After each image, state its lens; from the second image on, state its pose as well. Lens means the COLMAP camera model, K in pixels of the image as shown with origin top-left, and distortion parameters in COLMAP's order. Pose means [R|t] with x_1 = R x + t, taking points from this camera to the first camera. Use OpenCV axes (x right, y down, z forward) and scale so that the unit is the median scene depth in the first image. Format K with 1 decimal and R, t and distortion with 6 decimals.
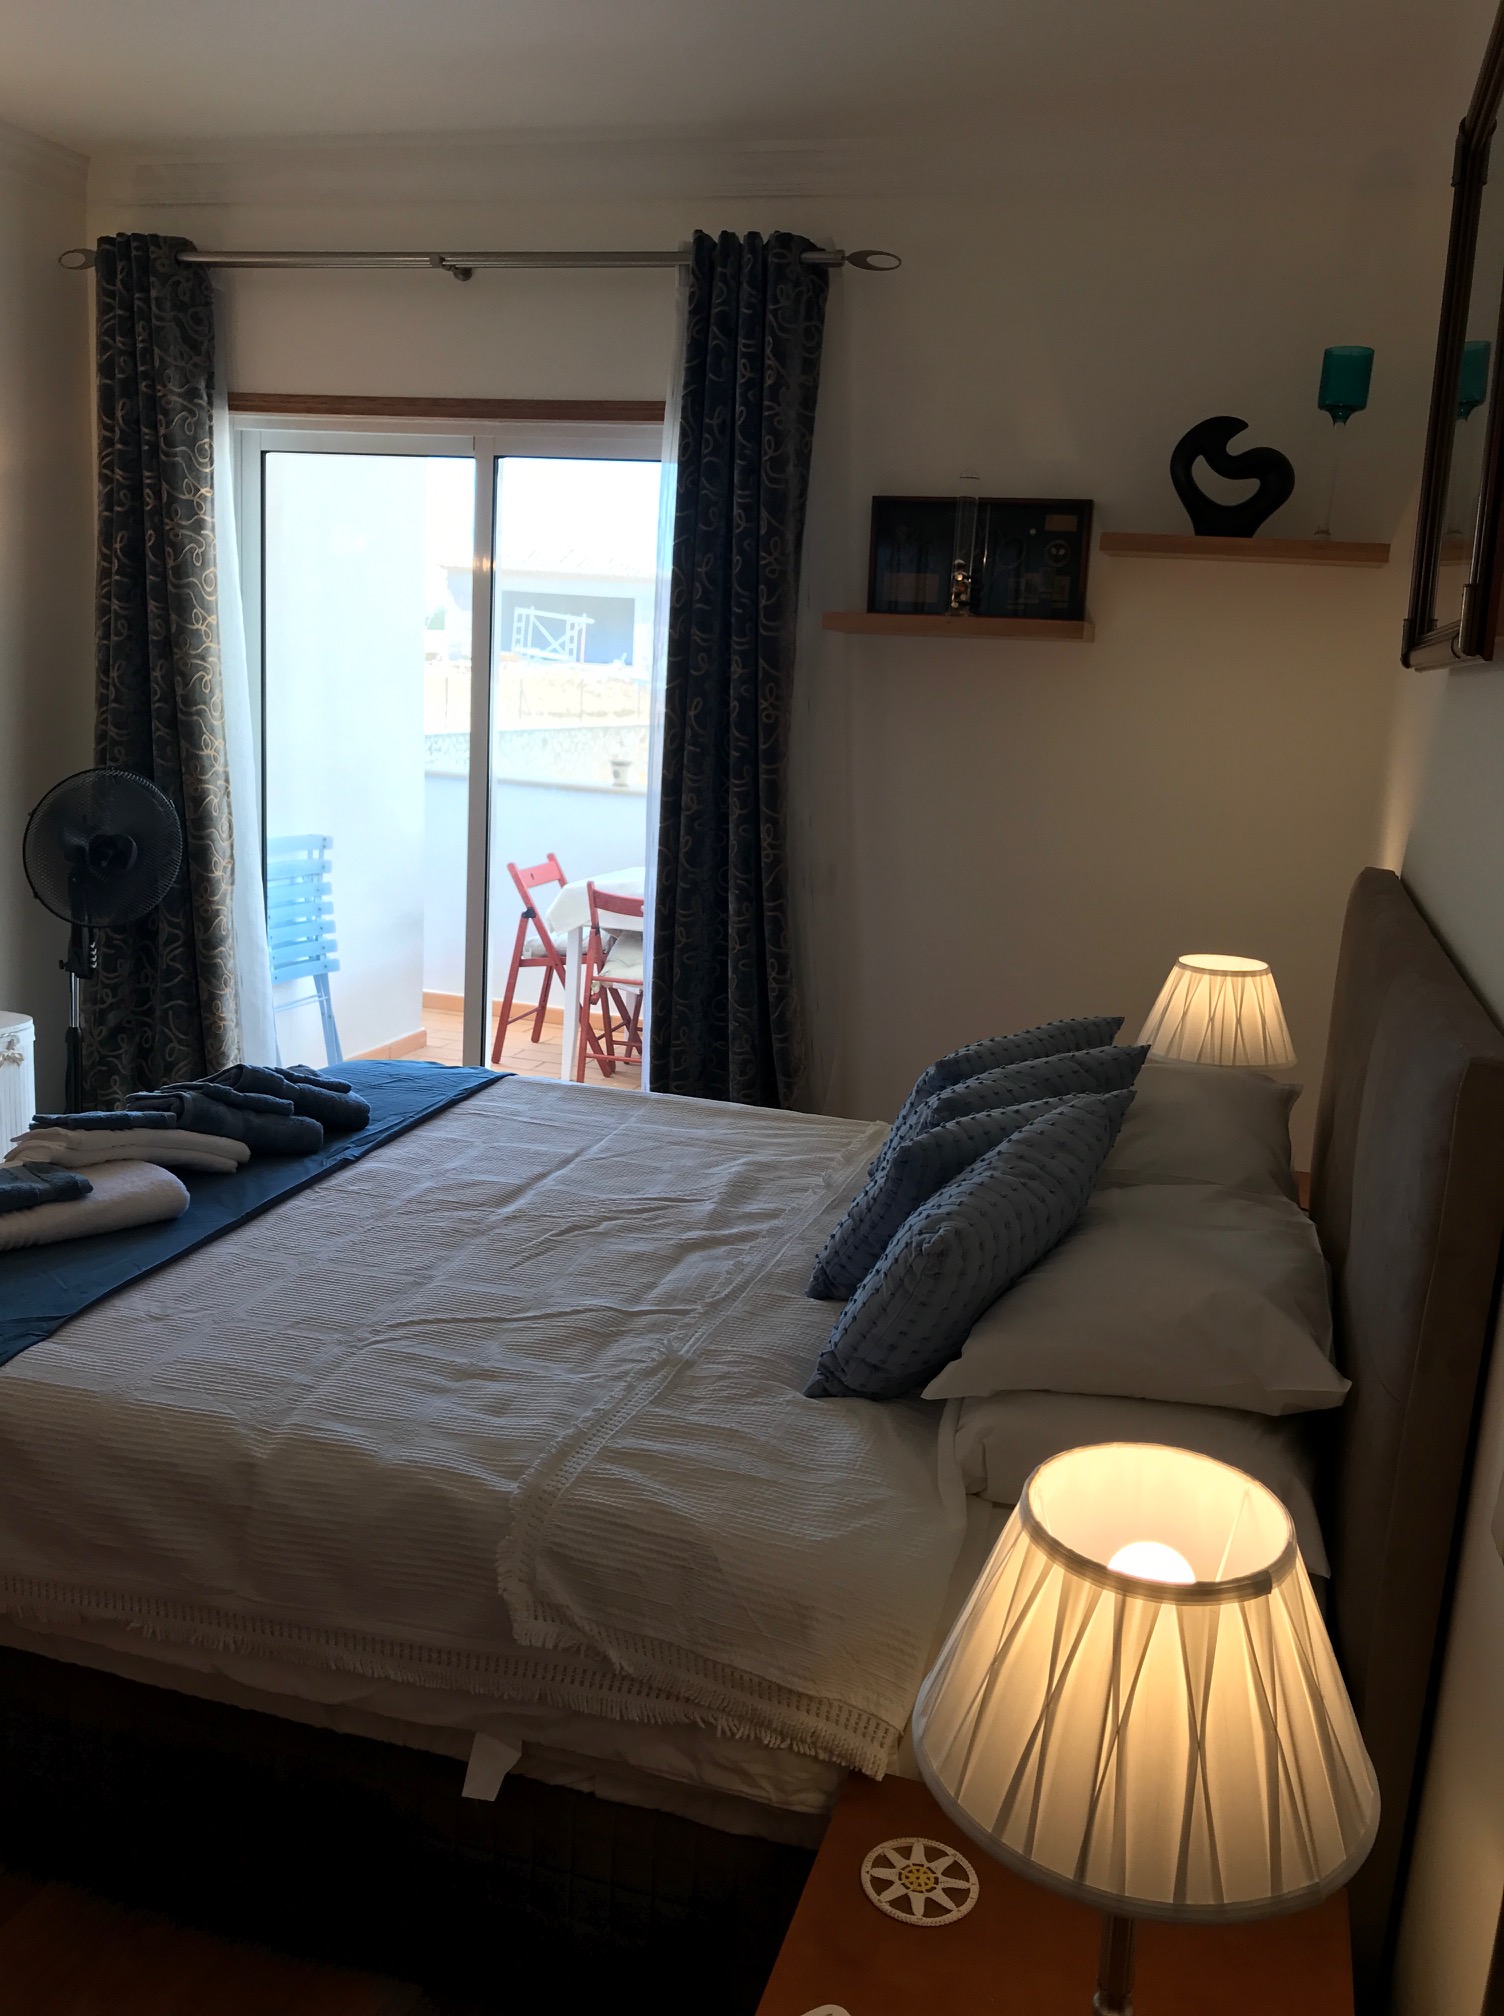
lens RADIAL K [[1673.9, 0, 761.8], [0, 1673.9, 988.6], [0, 0, 1]] dist [0.027226, -0.029083]
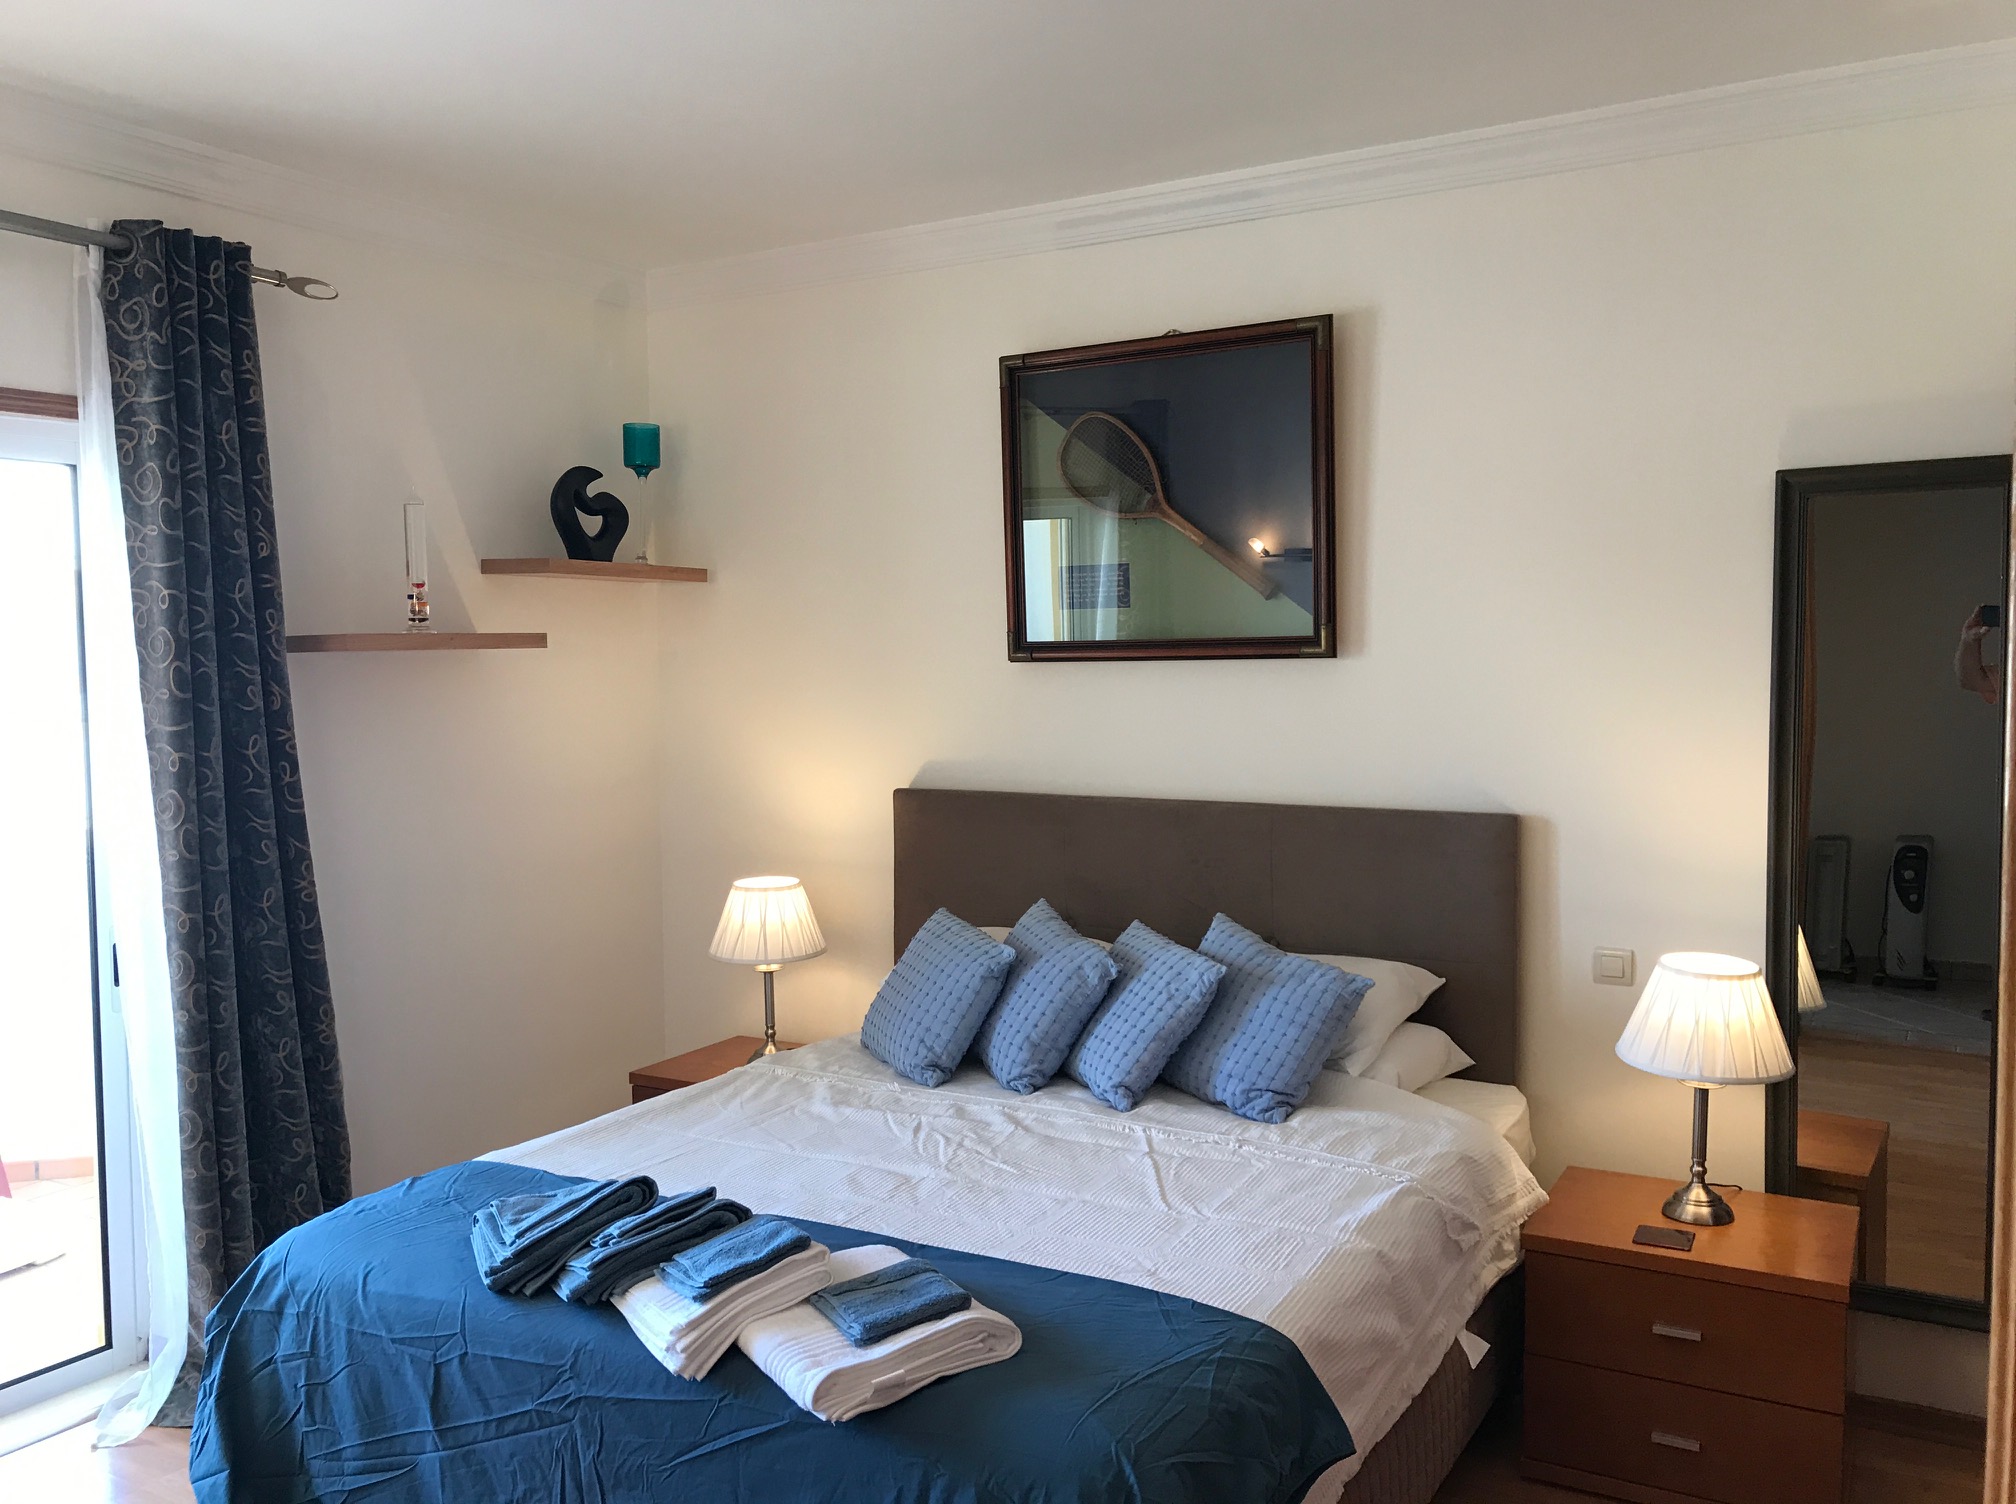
lens RADIAL K [[1673.9, 0, 1008.3], [0, 1673.9, 731.0], [0, 0, 1]] dist [0.027226, -0.029083]
pose [[0.229110, -0.105759, 0.967638, -0.876363], [0.215133, 0.974999, 0.055626, -0.153136], [-0.949329, 0.195426, 0.246134, 0.439410]]
